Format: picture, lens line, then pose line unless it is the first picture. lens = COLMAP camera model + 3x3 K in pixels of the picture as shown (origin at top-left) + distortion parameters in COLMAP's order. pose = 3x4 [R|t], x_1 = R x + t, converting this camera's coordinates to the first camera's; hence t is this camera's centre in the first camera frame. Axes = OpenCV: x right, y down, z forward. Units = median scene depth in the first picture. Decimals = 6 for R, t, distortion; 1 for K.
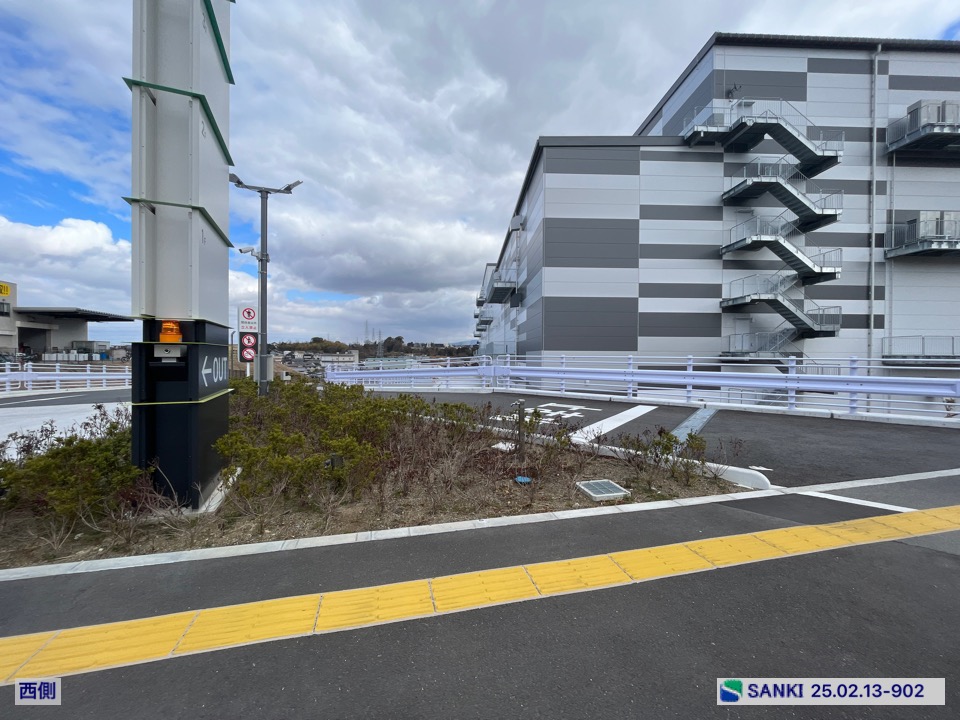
lens RADIAL K [[385.1, 0, 477.3], [0, 385.1, 359.9], [0, 0, 1]] dist [-0.003680, 0.000523]
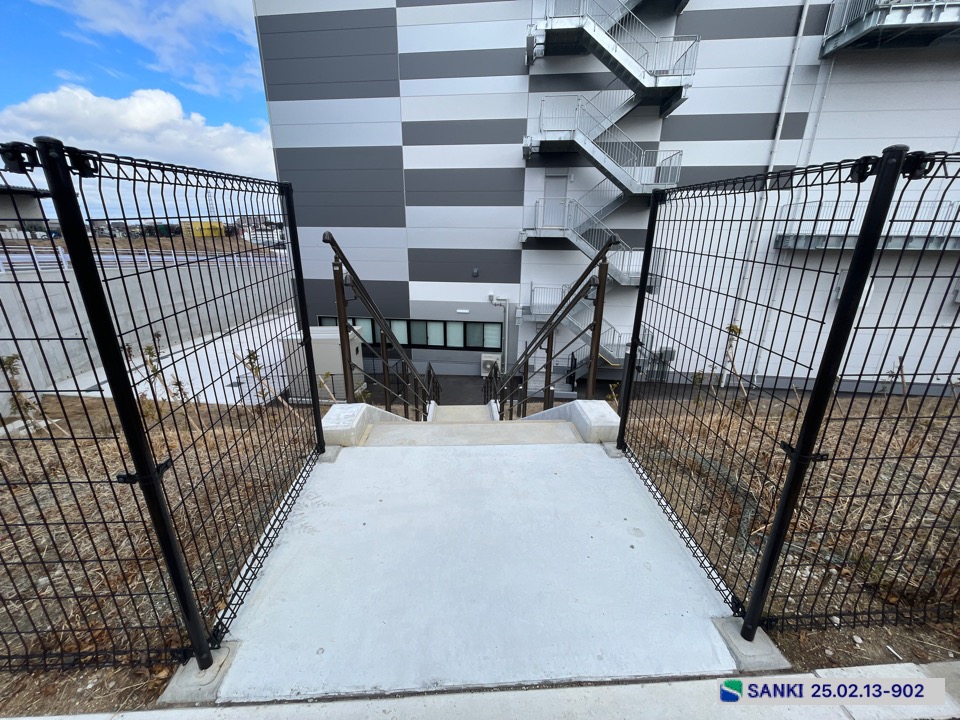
lens RADIAL K [[385.1, 0, 477.3], [0, 385.1, 359.9], [0, 0, 1]] dist [-0.003680, 0.000523]
pose [[0.987831, 0.052471, -0.146410, 0.680337], [-0.006291, 0.954082, 0.299479, -0.002127], [0.155401, -0.294914, 0.942802, 0.255133]]
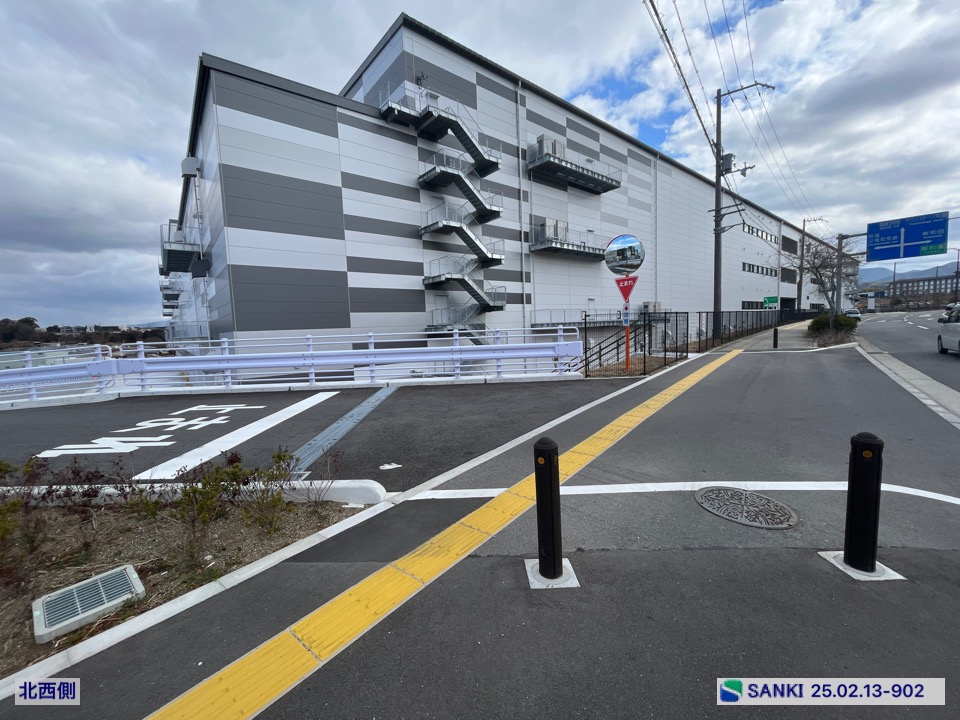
lens RADIAL K [[385.1, 0, 477.3], [0, 385.1, 359.9], [0, 0, 1]] dist [-0.003680, 0.000523]
pose [[0.790303, -0.088458, 0.606298, 0.076477], [0.051352, 0.995605, 0.078321, -0.002232], [-0.610561, -0.030763, 0.791372, 0.041408]]
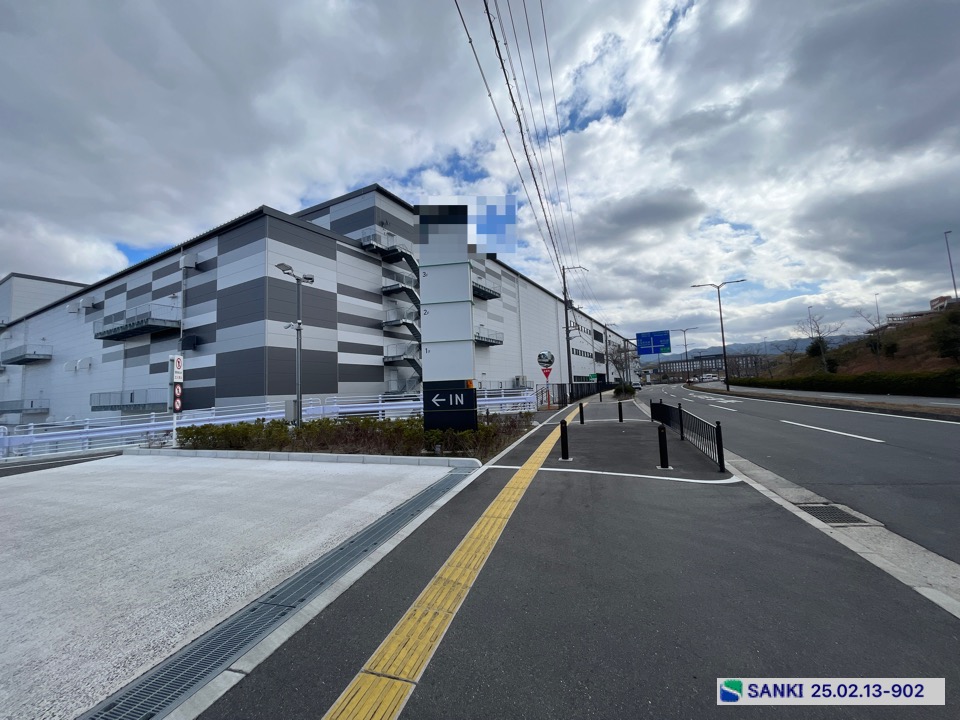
lens RADIAL K [[385.1, 0, 477.3], [0, 385.1, 359.9], [0, 0, 1]] dist [-0.003680, 0.000523]
pose [[0.517849, 0.042251, 0.854428, -0.453490], [0.054929, 0.995076, -0.082497, -0.002352], [-0.853707, 0.089654, 0.512979, -0.070772]]
